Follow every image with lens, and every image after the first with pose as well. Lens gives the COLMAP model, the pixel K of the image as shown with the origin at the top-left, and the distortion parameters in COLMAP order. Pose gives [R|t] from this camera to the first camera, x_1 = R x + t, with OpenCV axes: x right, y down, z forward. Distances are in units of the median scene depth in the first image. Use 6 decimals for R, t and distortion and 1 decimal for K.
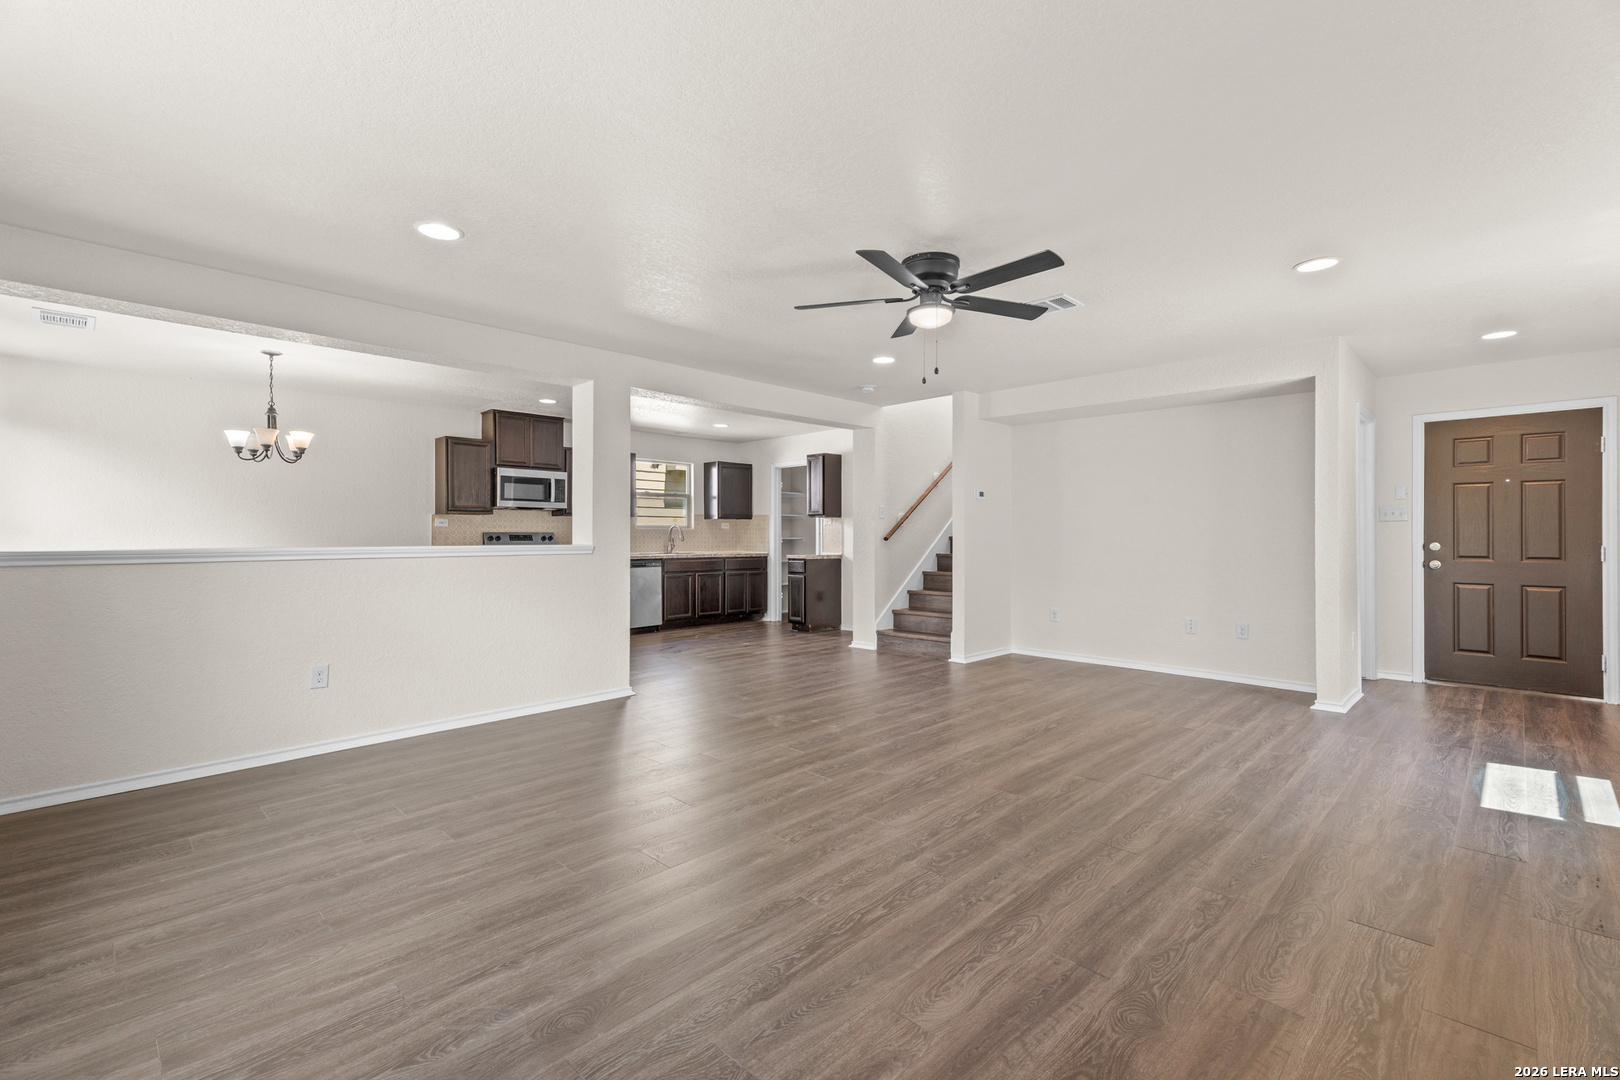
lens RADIAL K [[707.8, 0, 805.2], [0, 707.8, 531.7], [0, 0, 1]] dist [0.017998, -0.000624]
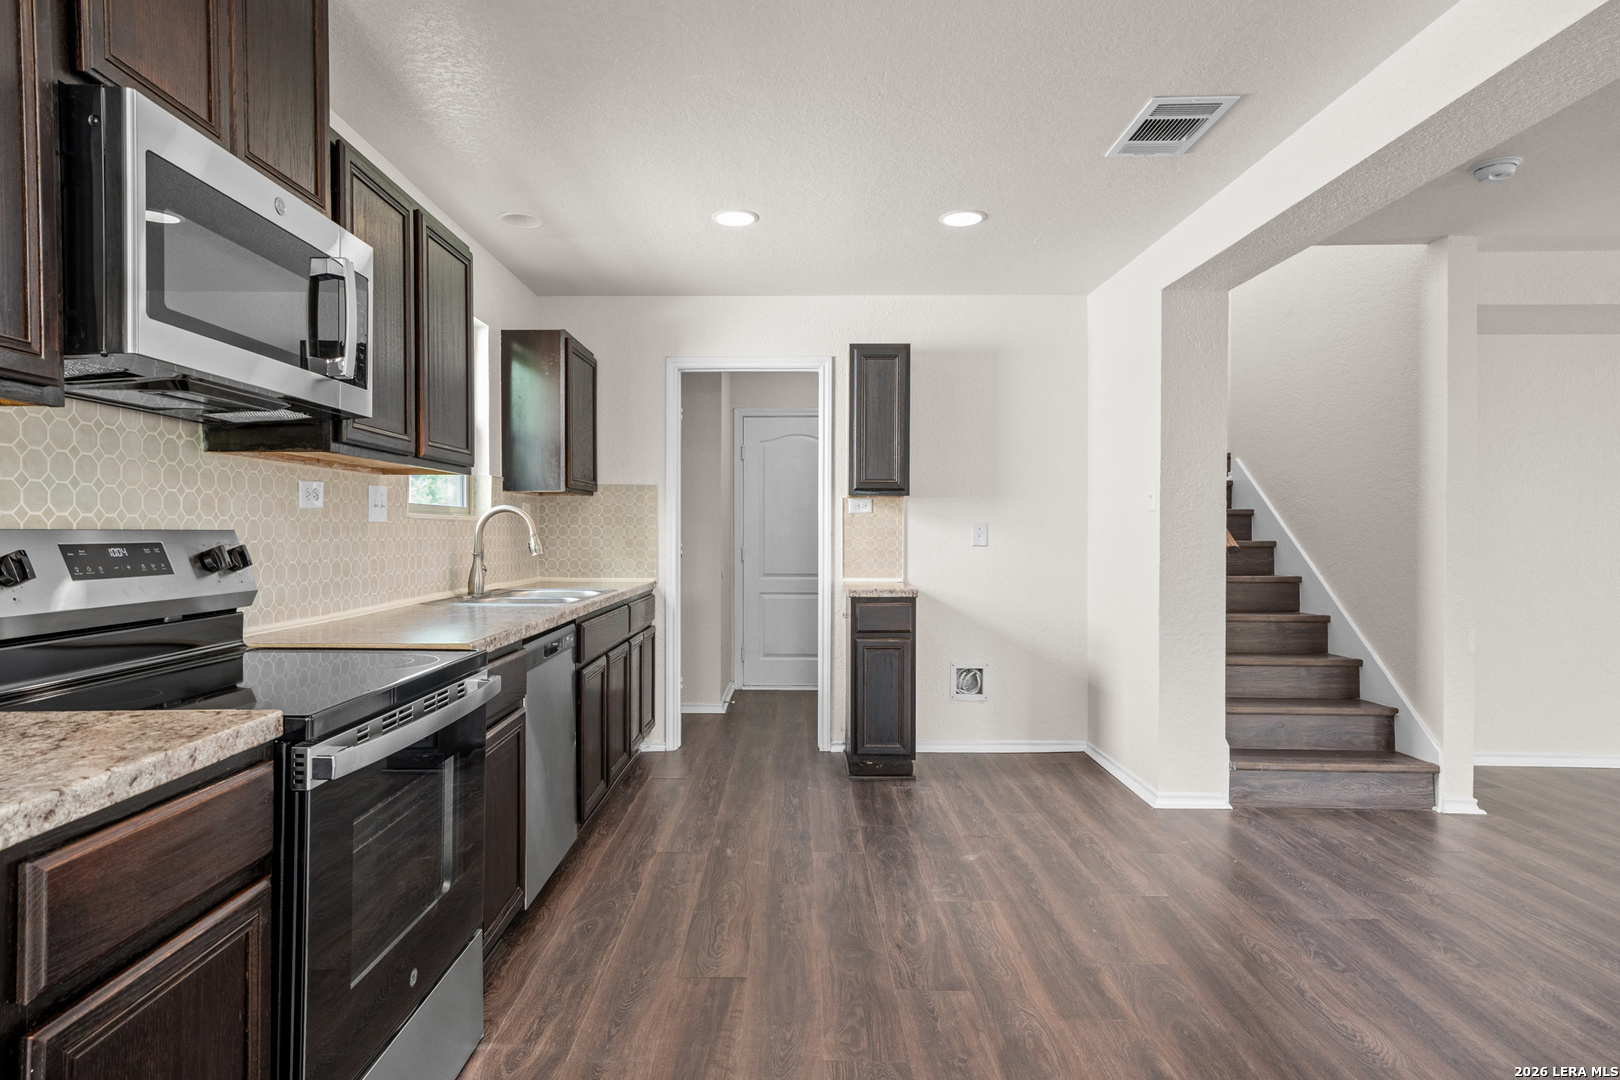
lens RADIAL K [[901.0, 0, 781.6], [0, 901.0, 533.6], [0, 0, 1]] dist [-0.000273, 0.025013]
pose [[0.725698, 0.001266, 0.688012, -0.878167], [-0.008180, 0.999943, 0.006788, -0.001789], [-0.687965, -0.010554, 0.725668, 1.455386]]
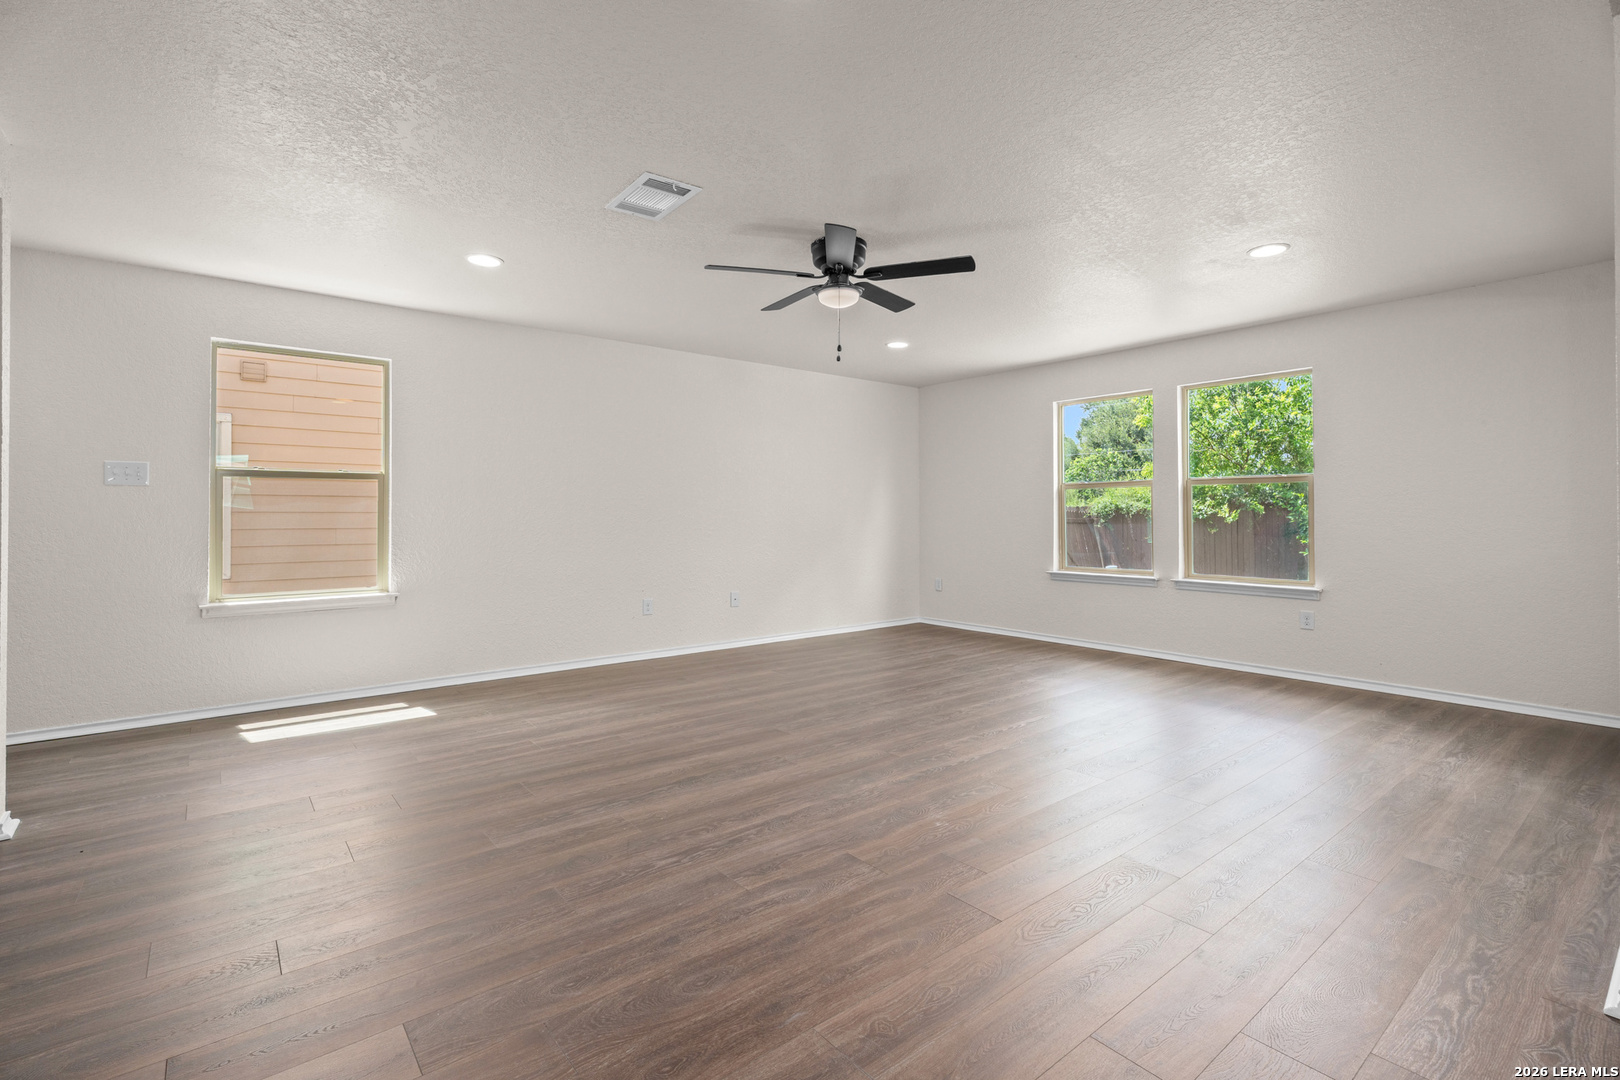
lens RADIAL K [[734.6, 0, 808.1], [0, 734.6, 484.3], [0, 0, 1]] dist [0.001647, 0.000448]
pose [[-0.993734, 0.007212, 0.111534, 0.087177], [0.001495, 0.998685, -0.051251, 0.022605], [-0.111757, -0.050763, -0.992438, 1.816251]]
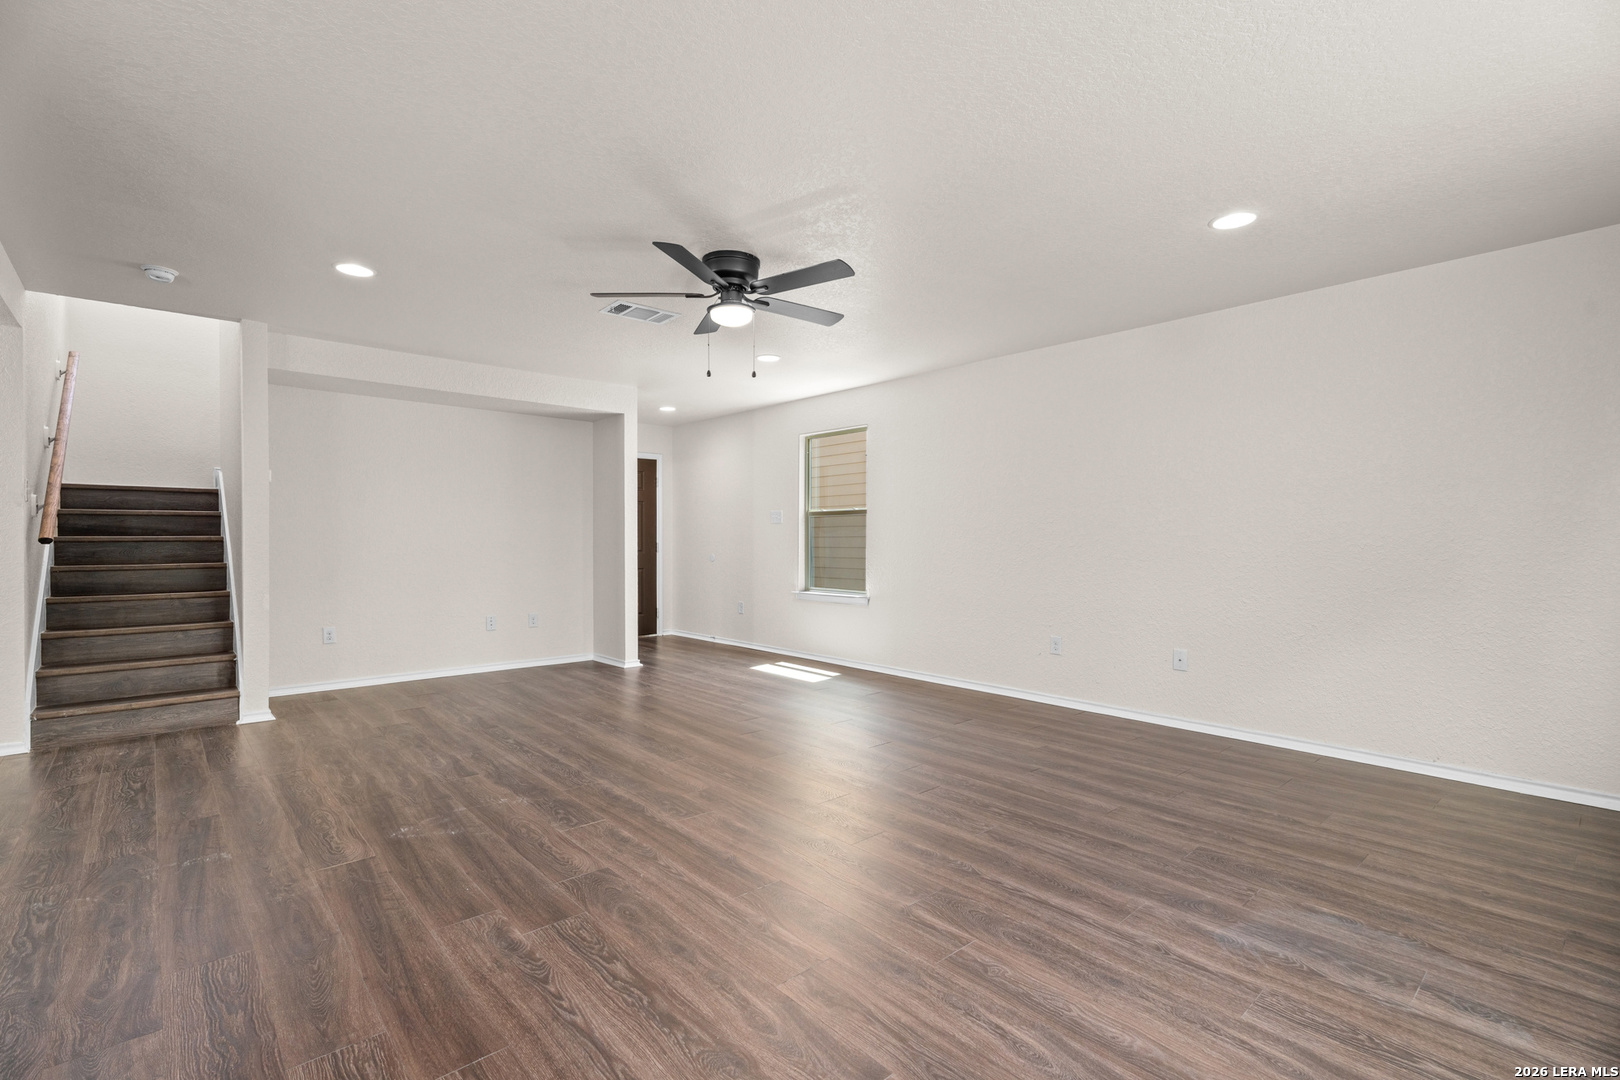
lens RADIAL K [[728.3, 0, 791.8], [0, 728.3, 536.8], [0, 0, 1]] dist [0.023126, -0.005831]
pose [[0.074019, 0.002249, 0.997254, -0.754322], [-0.008770, 0.999960, -0.001604, 0.005794], [-0.997218, -0.008627, 0.074036, 0.725586]]
